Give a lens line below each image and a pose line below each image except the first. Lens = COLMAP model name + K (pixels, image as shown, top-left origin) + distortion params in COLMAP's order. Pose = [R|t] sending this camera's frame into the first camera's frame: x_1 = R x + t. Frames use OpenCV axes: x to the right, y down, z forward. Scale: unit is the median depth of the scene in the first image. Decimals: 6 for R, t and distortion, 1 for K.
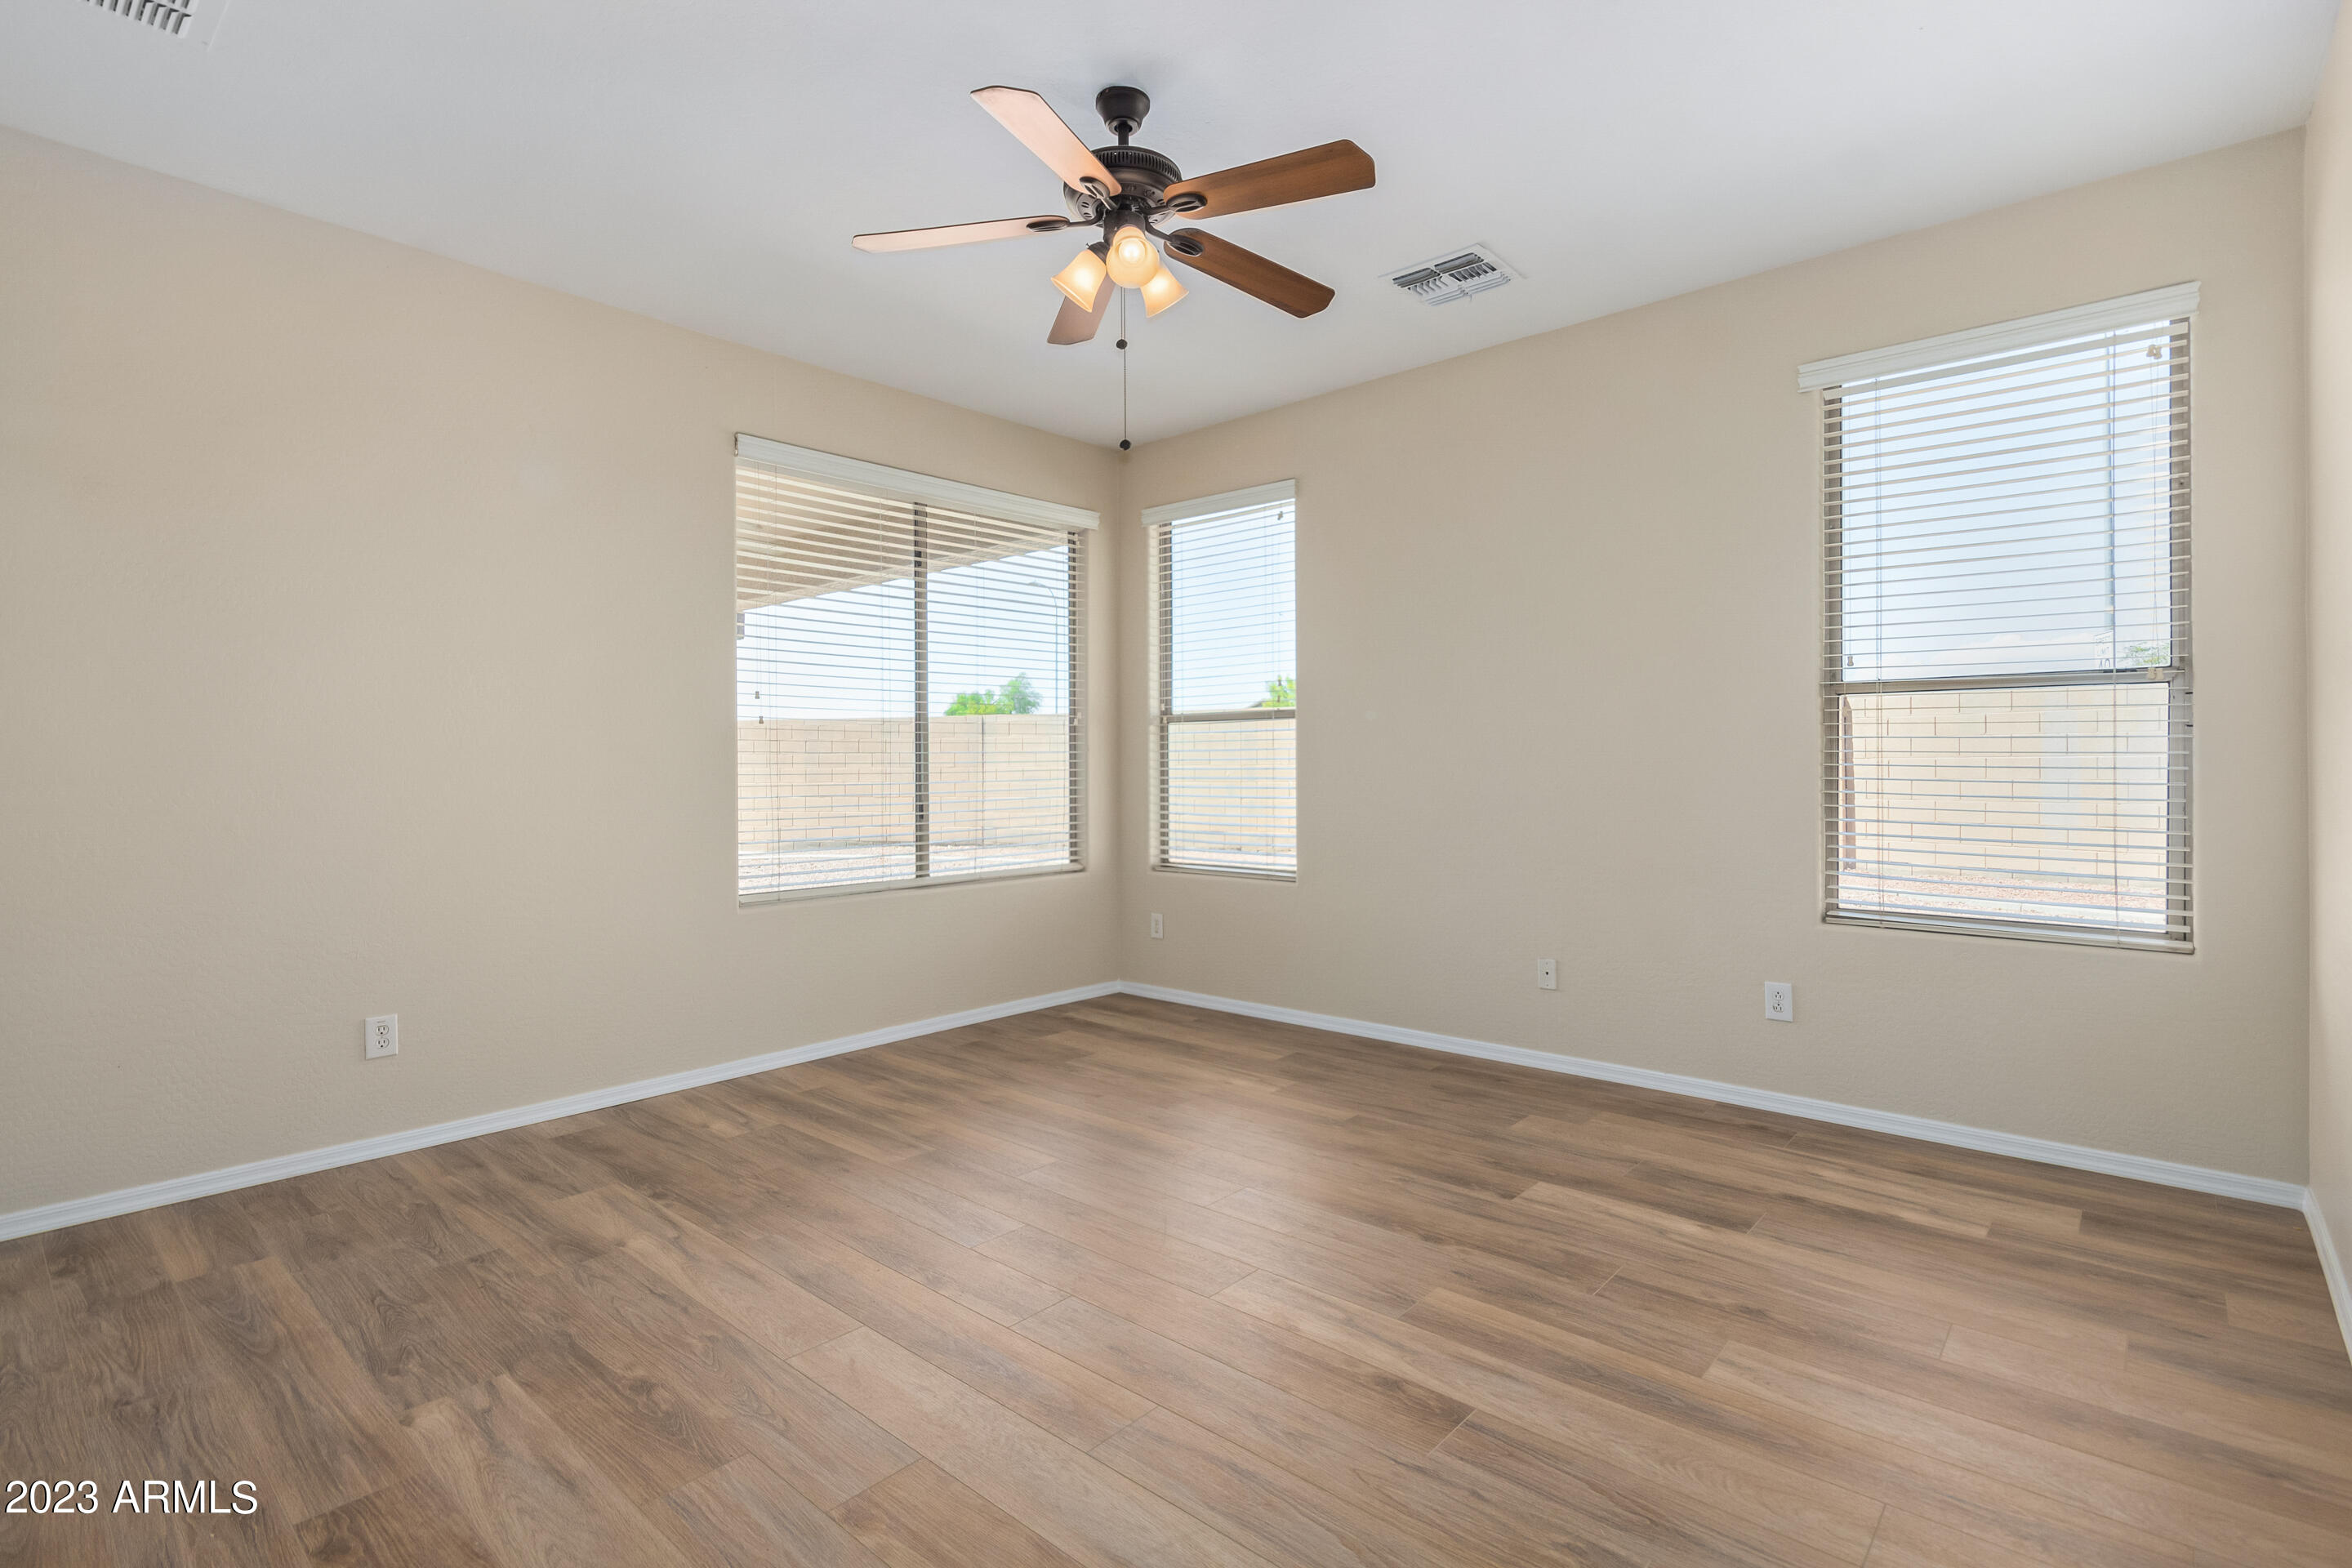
lens RADIAL K [[1101.6, 0, 1175.7], [0, 1101.6, 775.8], [0, 0, 1]] dist [0.002751, 0.000400]
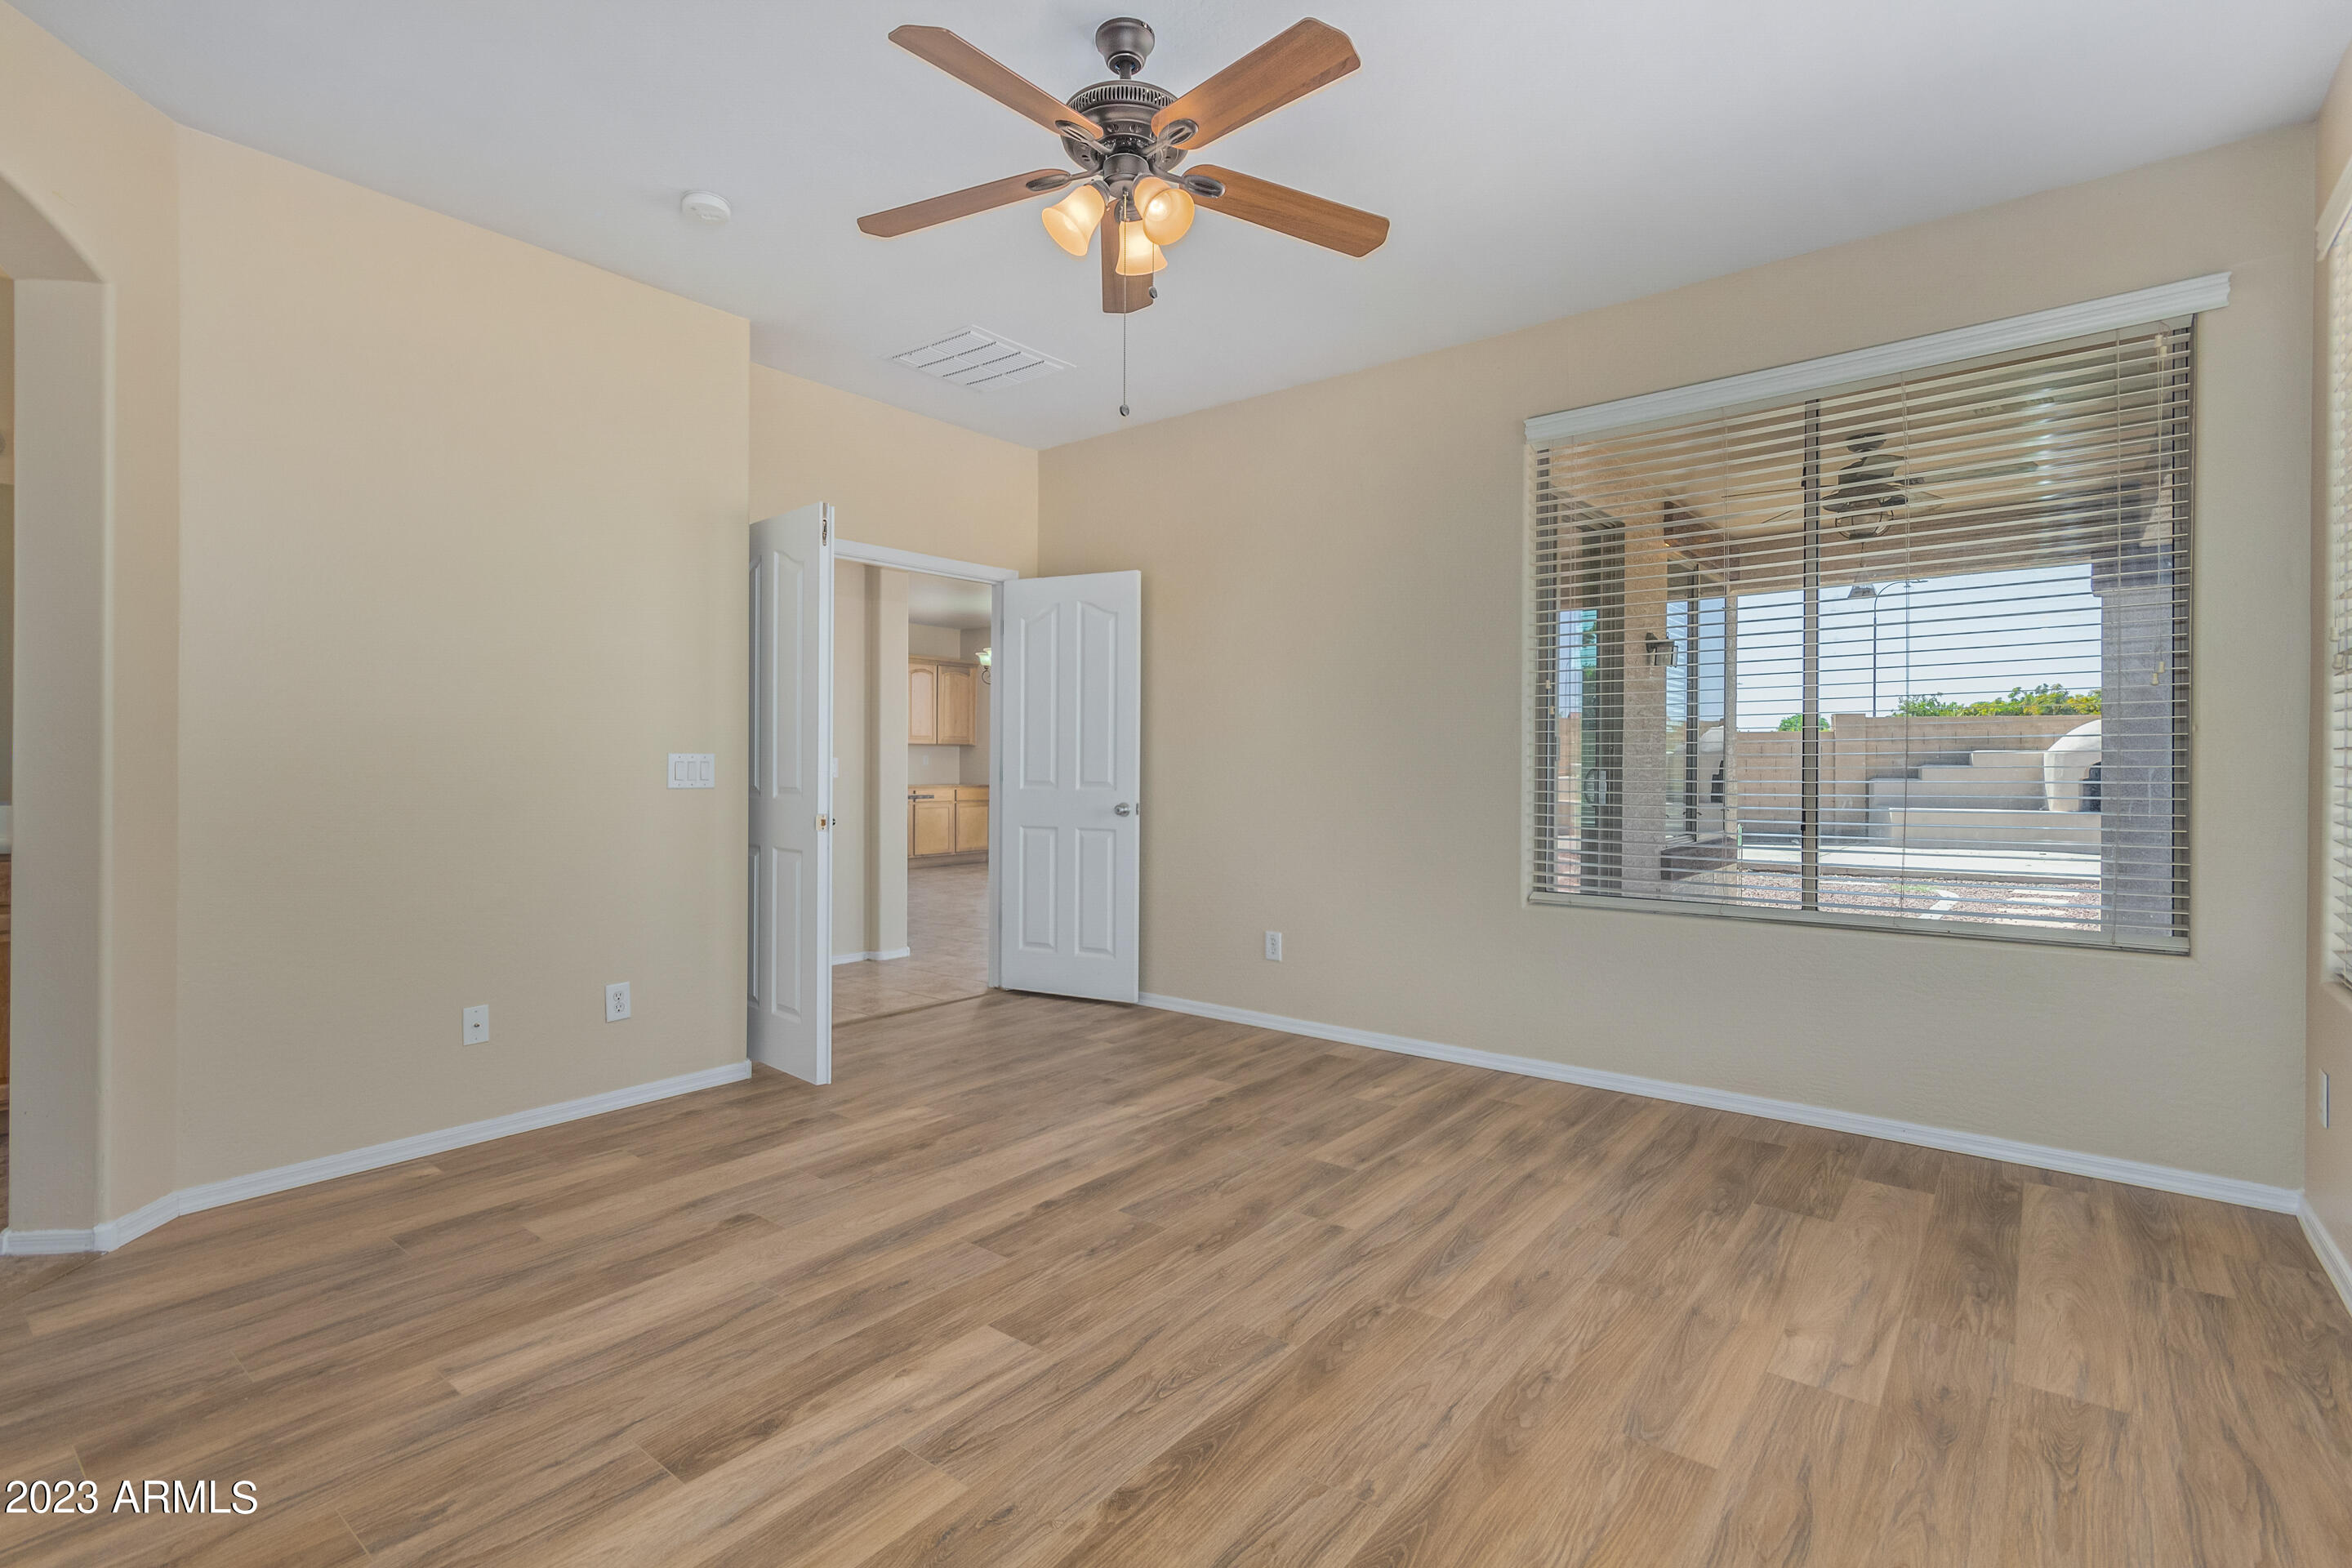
lens RADIAL K [[1086.9, 0, 1178.6], [0, 1086.9, 770.5], [0, 0, 1]] dist [0.001138, -0.001490]
pose [[0.059659, 0.012091, -0.998146, 0.762517], [-0.010847, 0.999875, 0.011463, -0.008026], [0.998160, 0.010143, 0.059783, 0.879635]]
